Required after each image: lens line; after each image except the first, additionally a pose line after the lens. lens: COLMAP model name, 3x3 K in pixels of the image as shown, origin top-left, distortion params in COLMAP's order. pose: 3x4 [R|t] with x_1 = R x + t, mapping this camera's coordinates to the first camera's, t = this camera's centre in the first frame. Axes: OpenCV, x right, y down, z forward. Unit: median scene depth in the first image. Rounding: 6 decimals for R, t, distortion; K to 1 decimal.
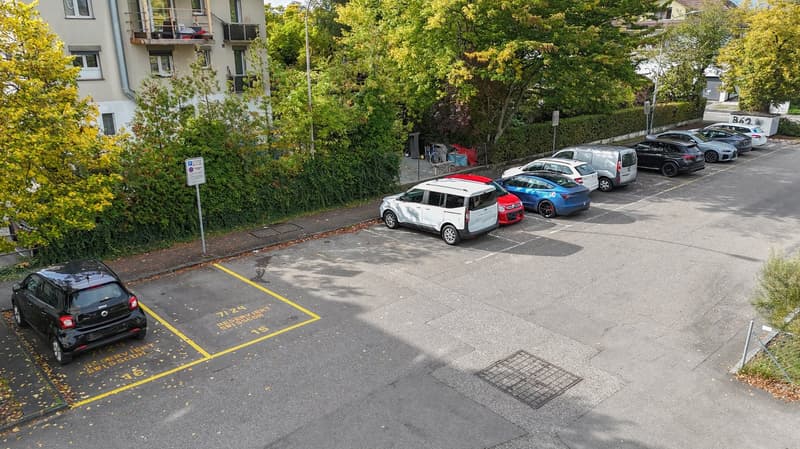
lens RADIAL K [[591.0, 0, 400.5], [0, 591.0, 224.0], [0, 0, 1]] dist [0.046765, -0.025754]
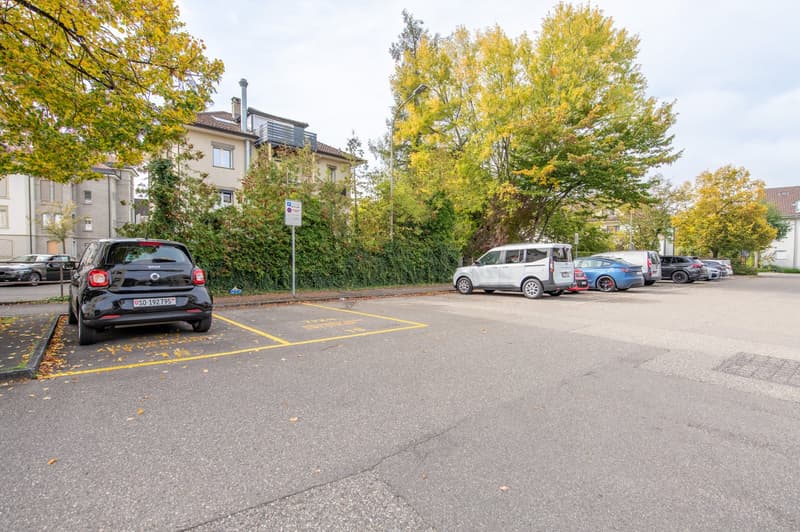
lens RADIAL K [[378.7, 0, 400.6], [0, 378.7, 267.0], [0, 0, 1]] dist [0.005890, -0.000599]
pose [[0.998271, 0.014474, -0.056971, -0.100462], [-0.028523, 0.966737, -0.254178, 0.148541], [0.051397, 0.255363, 0.965478, 0.336615]]
